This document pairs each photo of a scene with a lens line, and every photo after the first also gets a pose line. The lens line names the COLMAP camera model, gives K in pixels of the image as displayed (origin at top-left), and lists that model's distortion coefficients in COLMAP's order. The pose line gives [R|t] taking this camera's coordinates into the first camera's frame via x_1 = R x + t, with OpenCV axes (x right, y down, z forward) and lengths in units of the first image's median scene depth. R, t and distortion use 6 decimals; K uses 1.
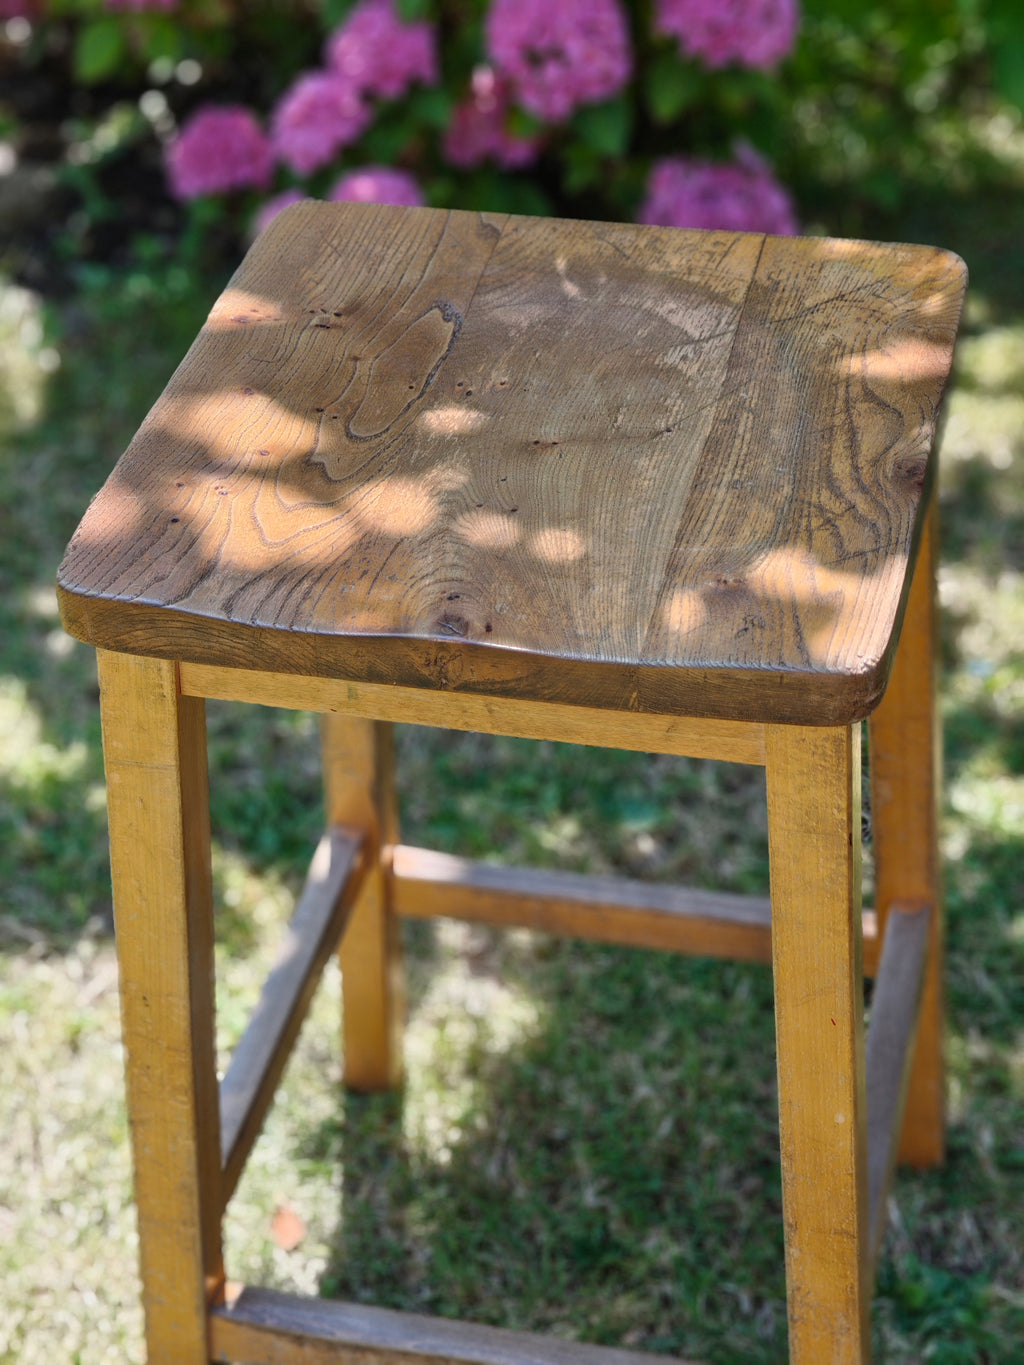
lens RADIAL K [[2821.1, 0, 541.7], [0, 2821.1, 684.2], [0, 0, 1]] dist [0.269709, -1.127530]
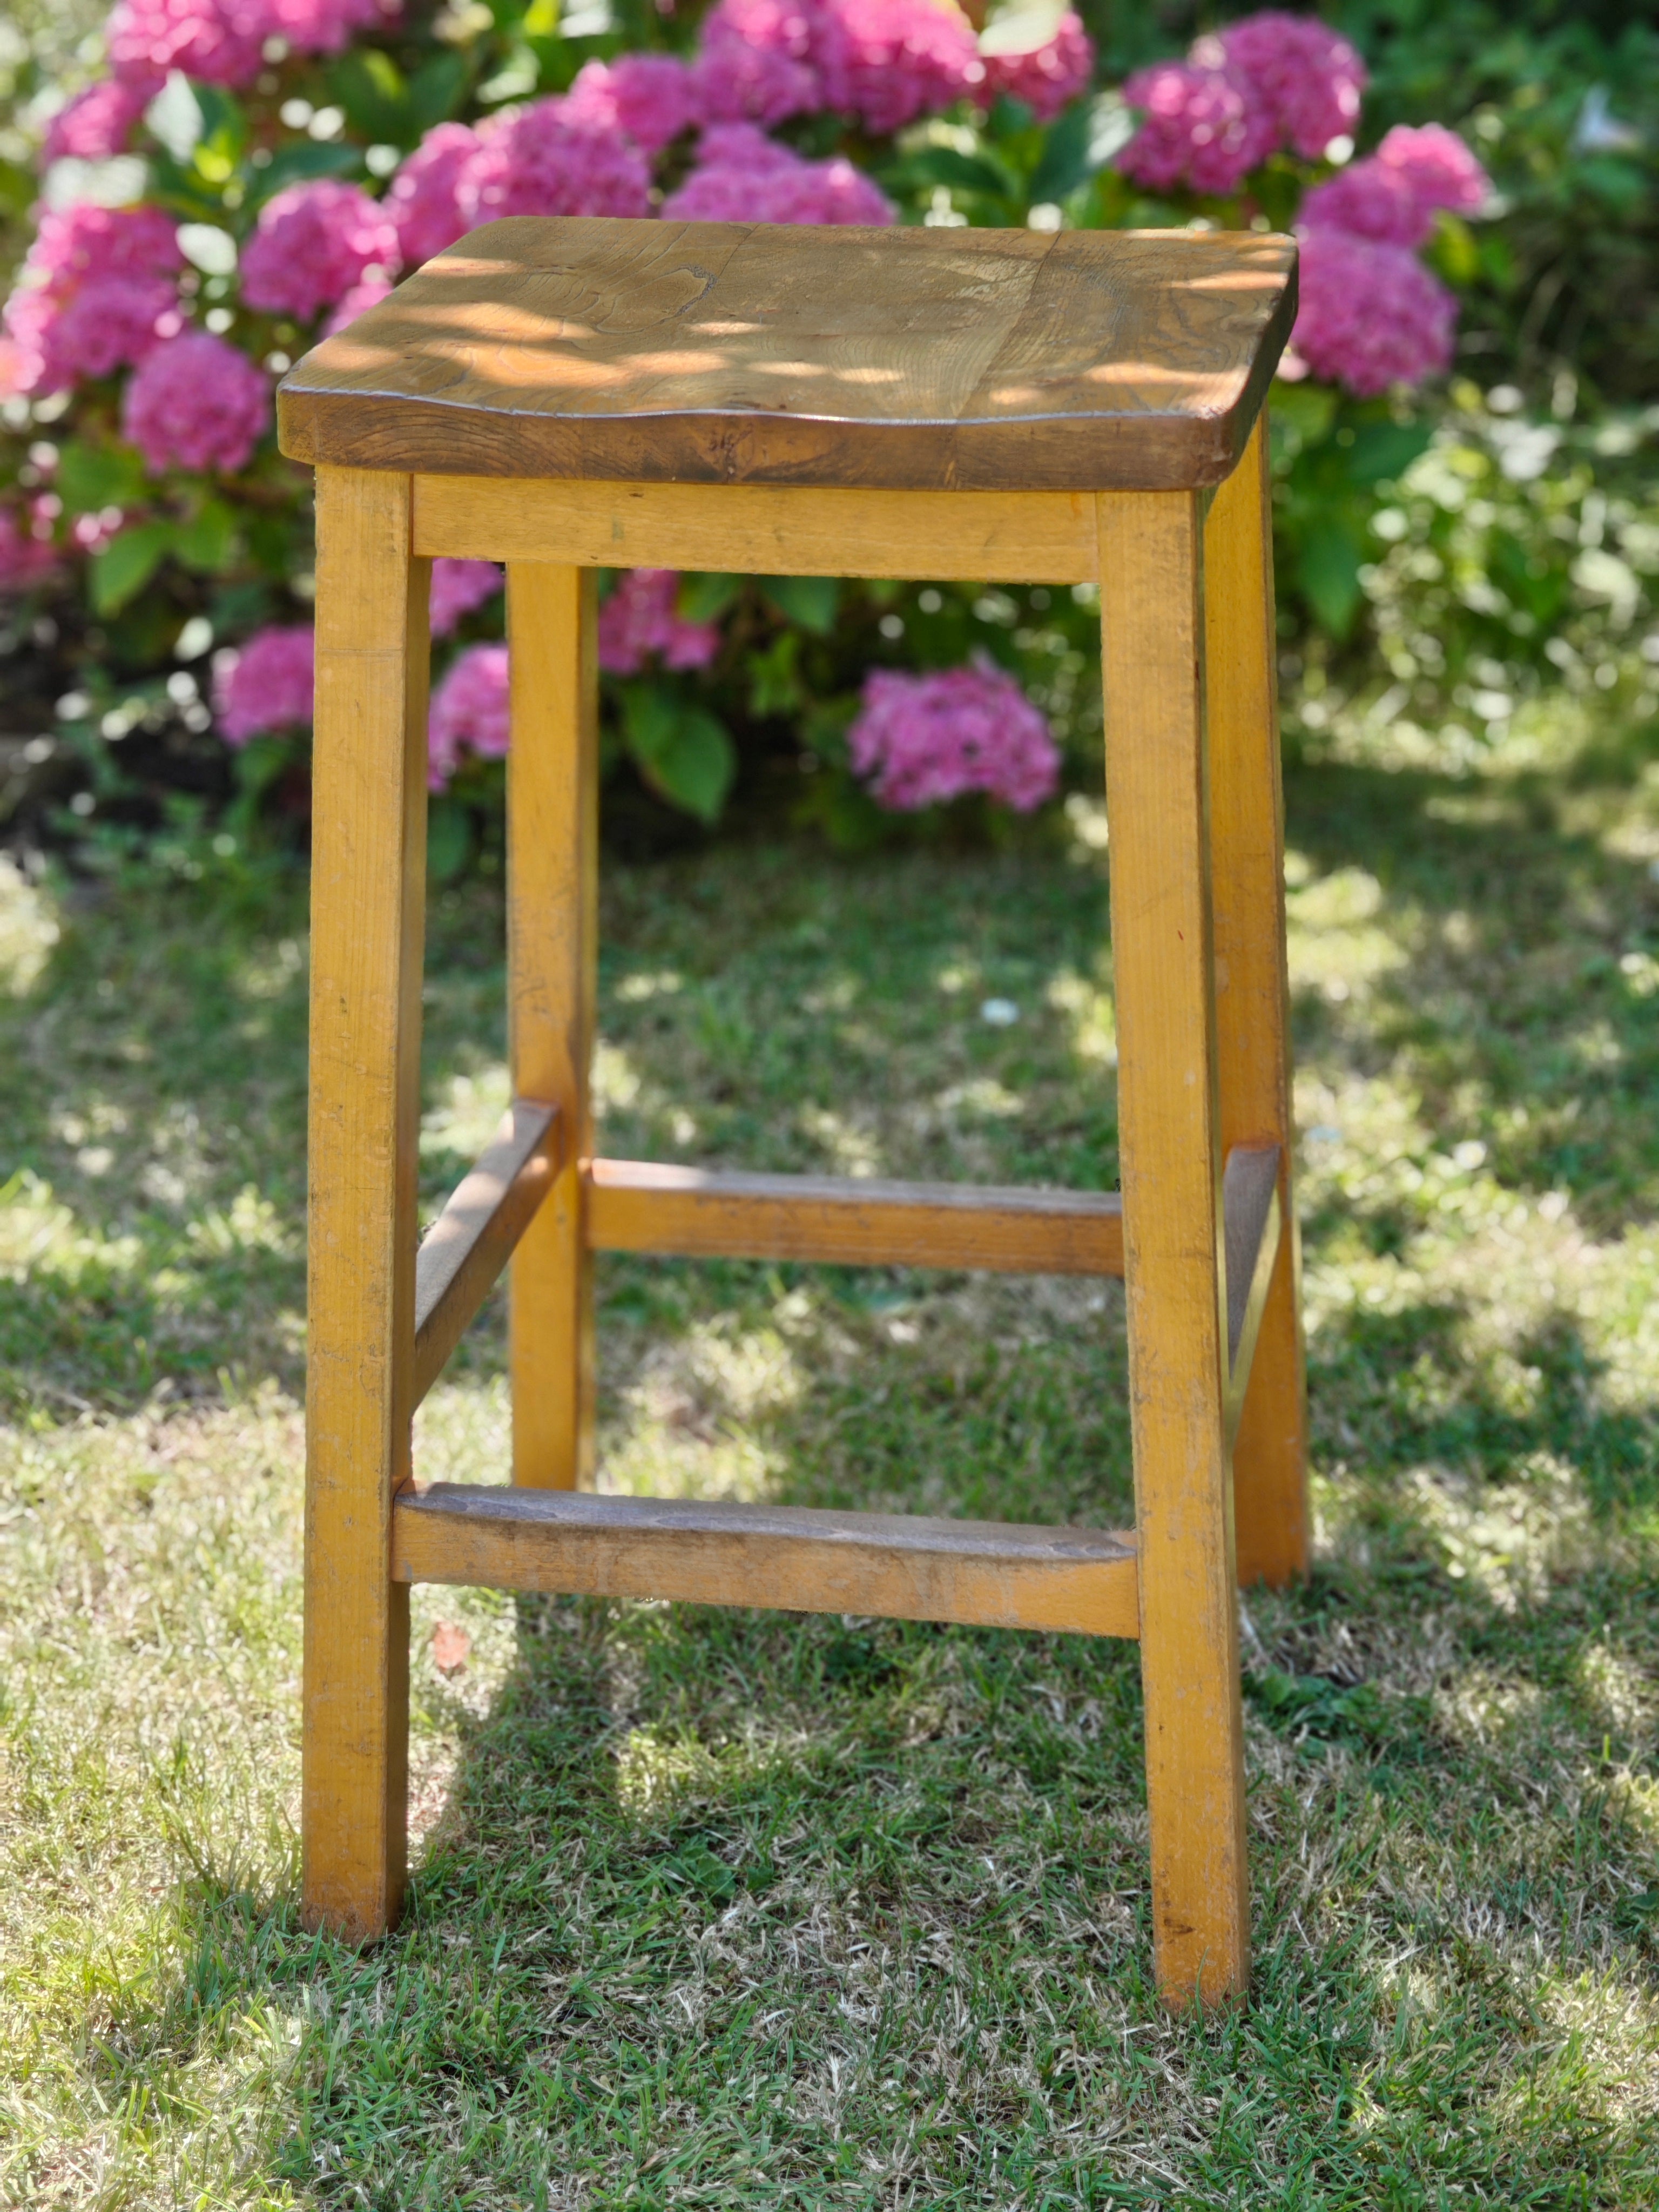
lens RADIAL K [[4571.7, 0, 877.6], [0, 4571.7, 1108.8], [0, 0, 1]] dist [0.269709, -1.127530]
pose [[0.998037, 0.001545, 0.062612, -0.066296], [0.015843, 0.960954, -0.276254, 0.494536], [-0.060594, 0.276704, 0.959043, -0.264979]]
